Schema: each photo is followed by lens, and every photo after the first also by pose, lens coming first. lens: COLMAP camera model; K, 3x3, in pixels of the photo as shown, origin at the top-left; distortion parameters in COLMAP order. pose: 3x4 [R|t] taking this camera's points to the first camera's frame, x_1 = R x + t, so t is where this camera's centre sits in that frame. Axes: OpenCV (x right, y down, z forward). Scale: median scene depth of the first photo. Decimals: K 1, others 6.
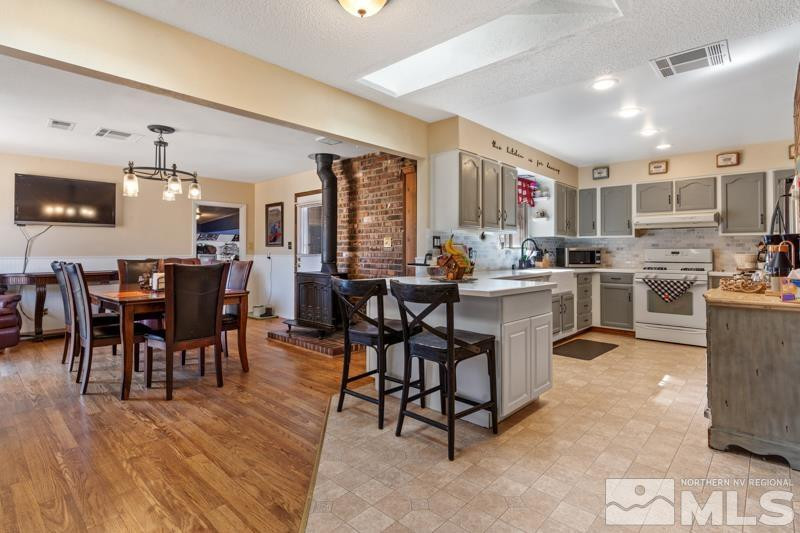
lens RADIAL K [[401.5, 0, 396.7], [0, 401.5, 245.4], [0, 0, 1]] dist [0.002319, 0.000204]
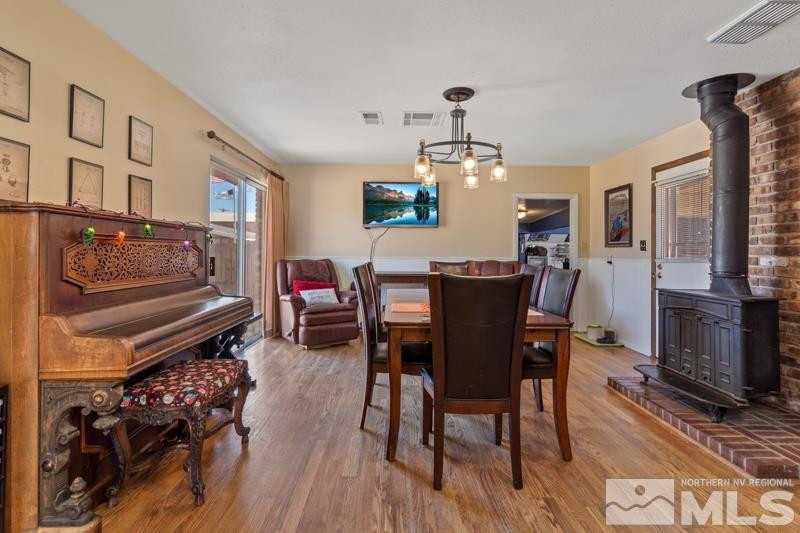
lens RADIAL K [[386.9, 0, 400.6], [0, 386.9, 250.2], [0, 0, 1]] dist [0.003906, 0.000860]
pose [[0.694064, 0.002619, -0.719908, -0.096221], [0.002456, 0.999979, 0.006007, 0.003813], [0.719909, -0.005938, 0.694043, 0.305486]]
